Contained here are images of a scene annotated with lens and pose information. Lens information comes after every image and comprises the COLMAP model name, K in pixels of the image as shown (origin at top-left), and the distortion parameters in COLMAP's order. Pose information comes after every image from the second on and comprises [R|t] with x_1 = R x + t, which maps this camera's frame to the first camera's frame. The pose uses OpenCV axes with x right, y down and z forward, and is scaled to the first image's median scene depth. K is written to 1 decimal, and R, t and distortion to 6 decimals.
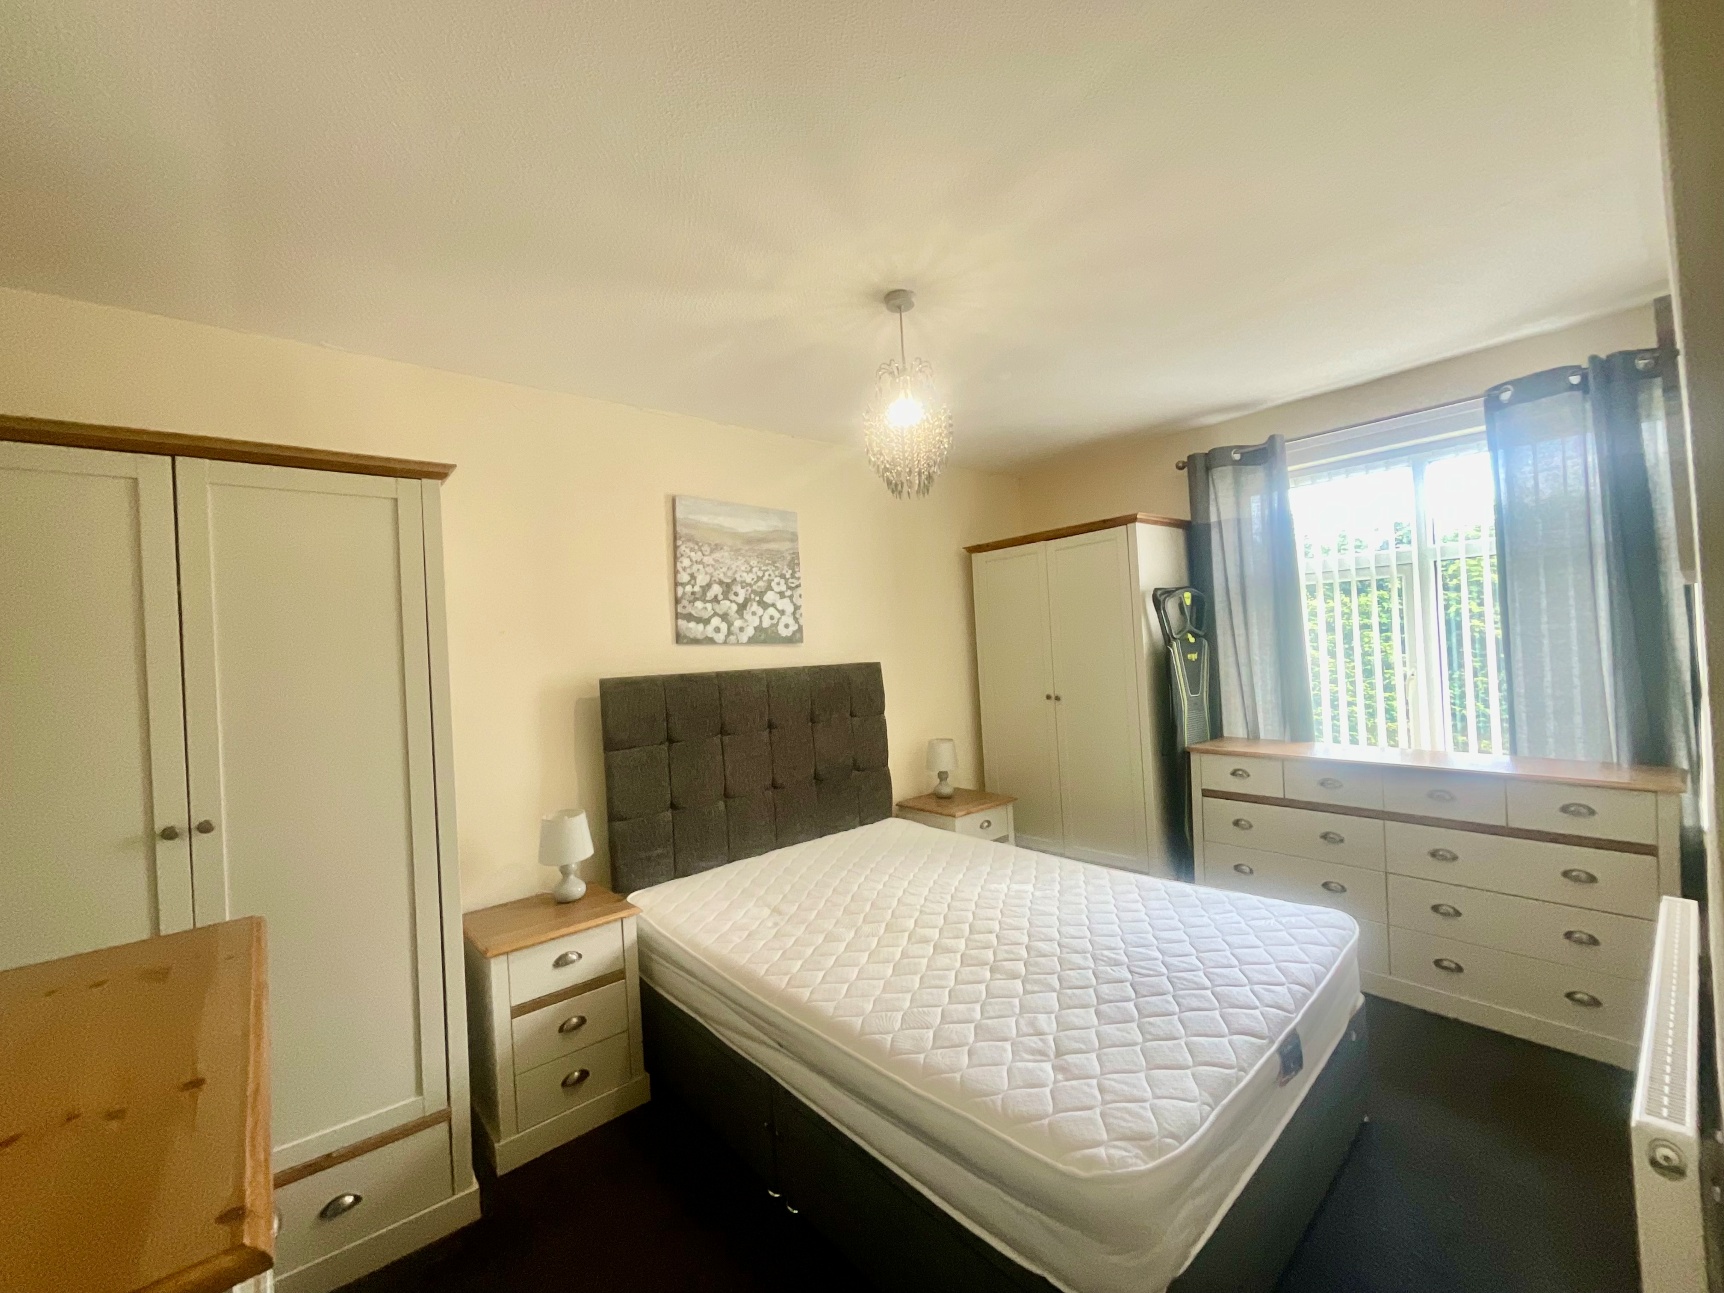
lens RADIAL K [[700.8, 0, 868.6], [0, 700.8, 644.7], [0, 0, 1]] dist [0.000842, 0.000084]
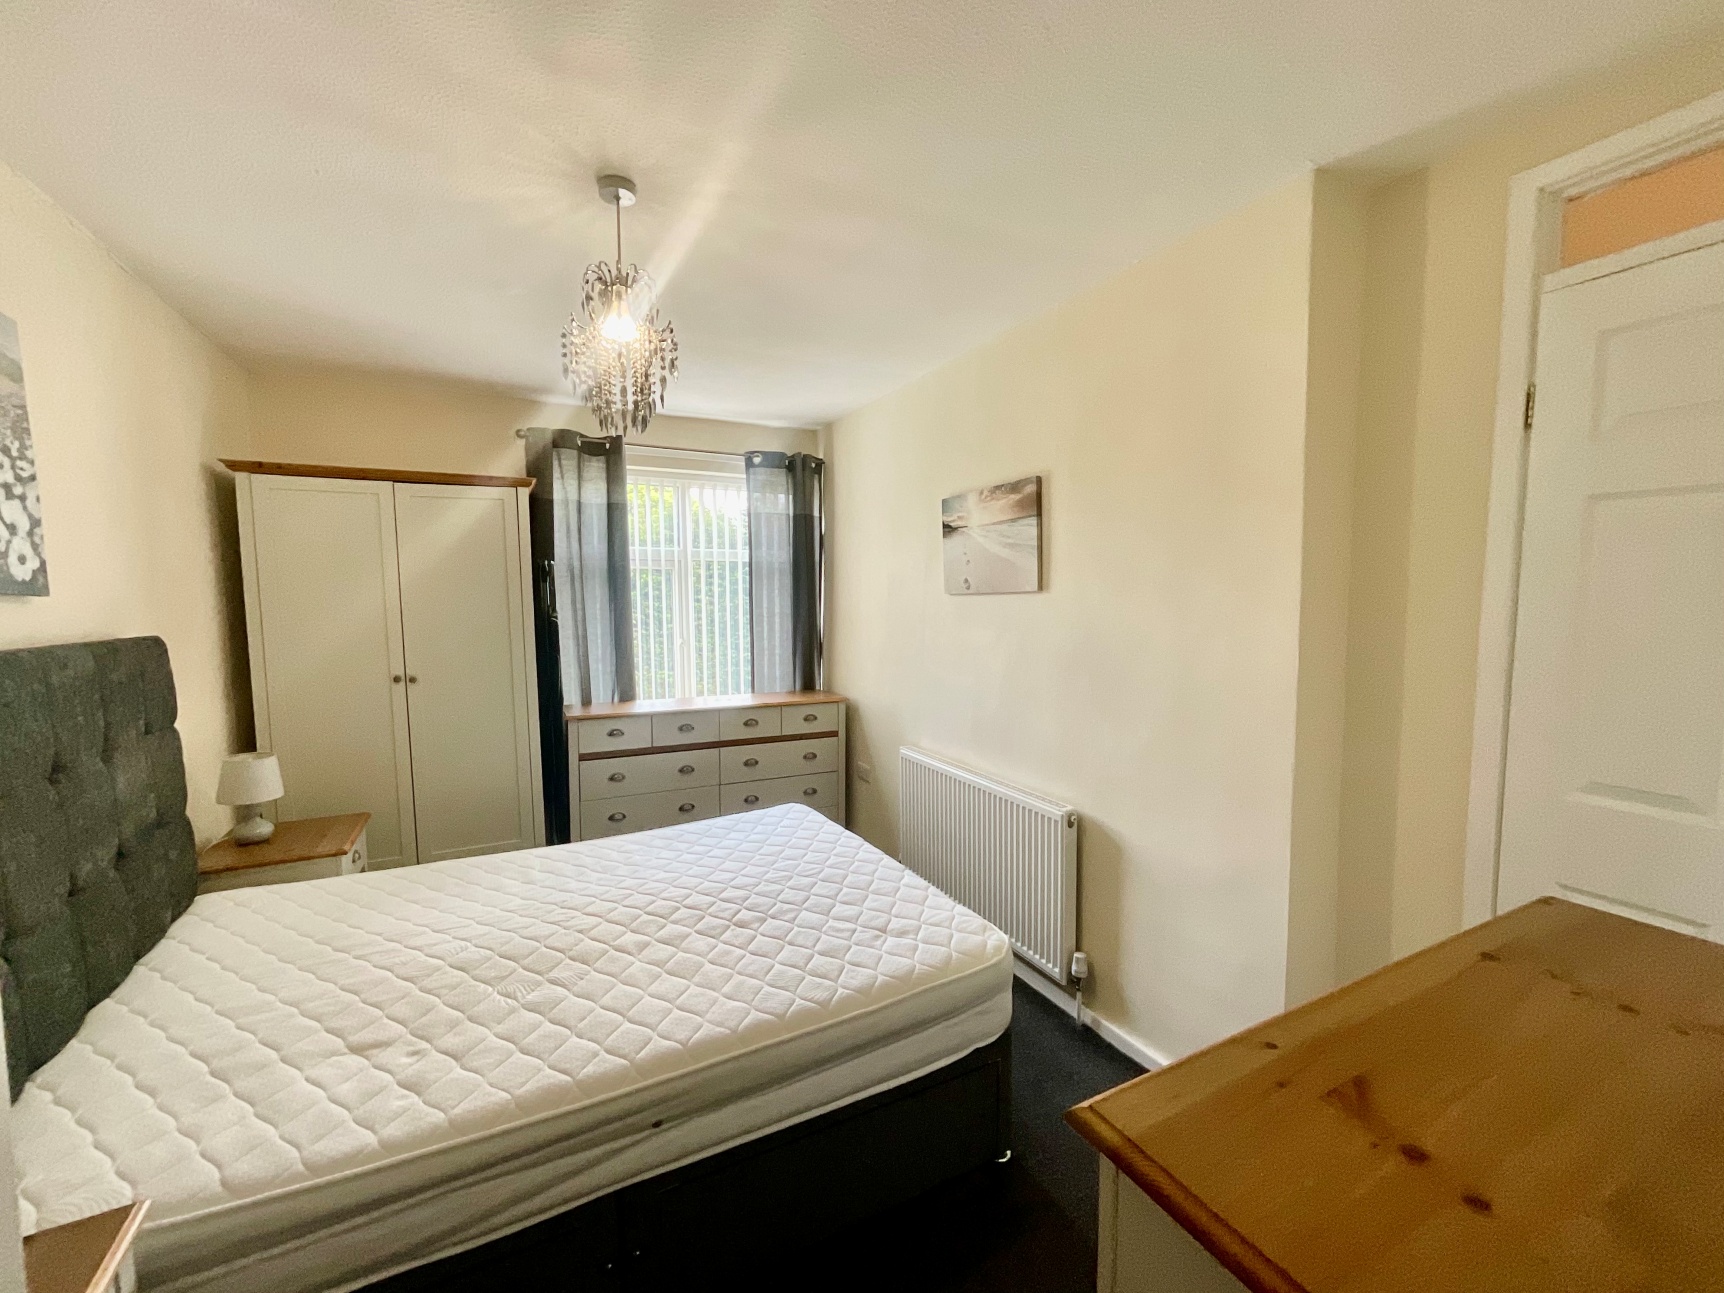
lens RADIAL K [[700.8, 0, 868.6], [0, 700.8, 644.7], [0, 0, 1]] dist [0.000842, 0.000084]
pose [[0.234530, -0.015086, 0.971992, -0.466148], [-0.014734, 0.999710, 0.019071, 0.014598], [-0.971997, -0.018794, 0.234240, 0.345743]]
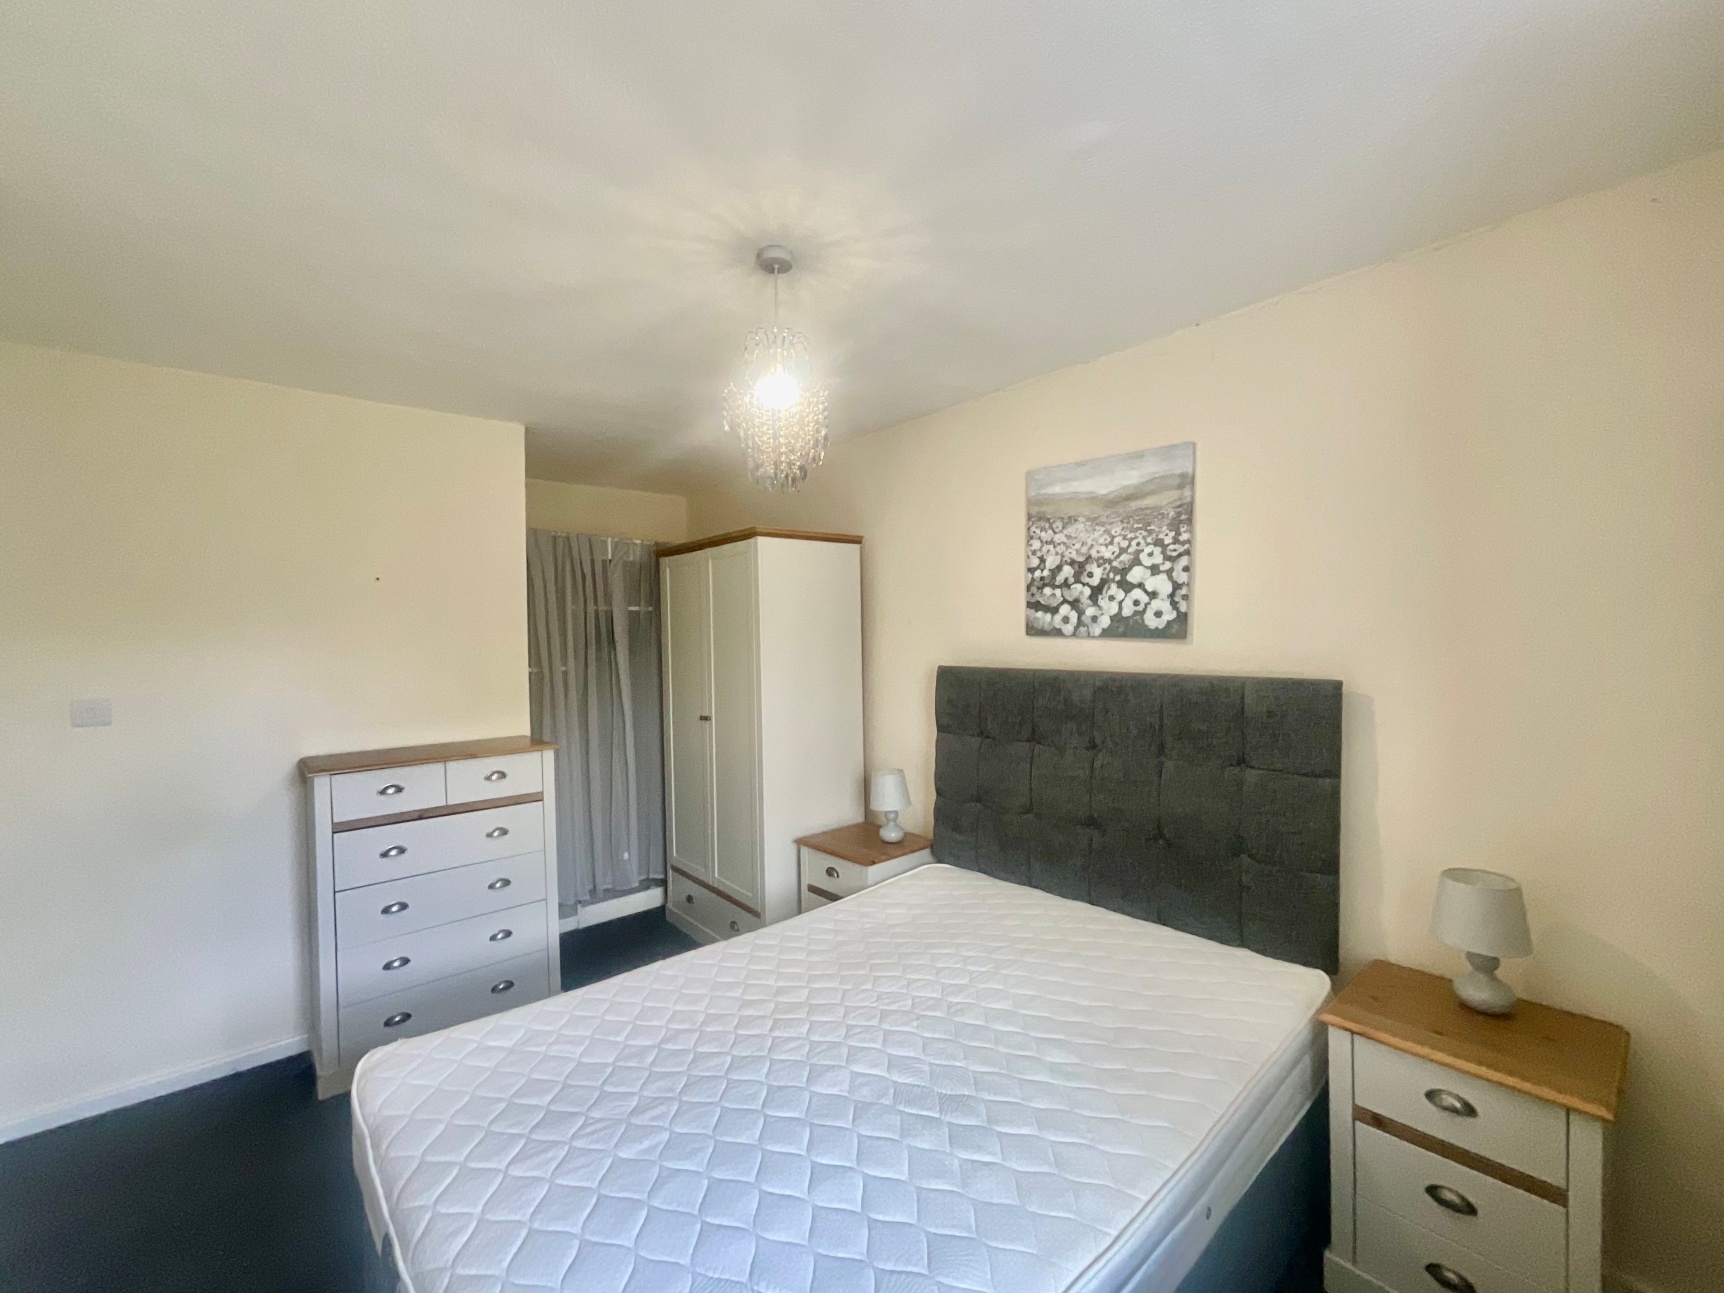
lens RADIAL K [[700.8, 0, 868.6], [0, 700.8, 644.7], [0, 0, 1]] dist [0.000842, 0.000084]
pose [[0.014256, 0.063162, -0.997901, 0.609836], [0.019432, 0.997797, 0.063433, -0.048210], [0.999710, -0.020295, 0.012997, 0.732725]]
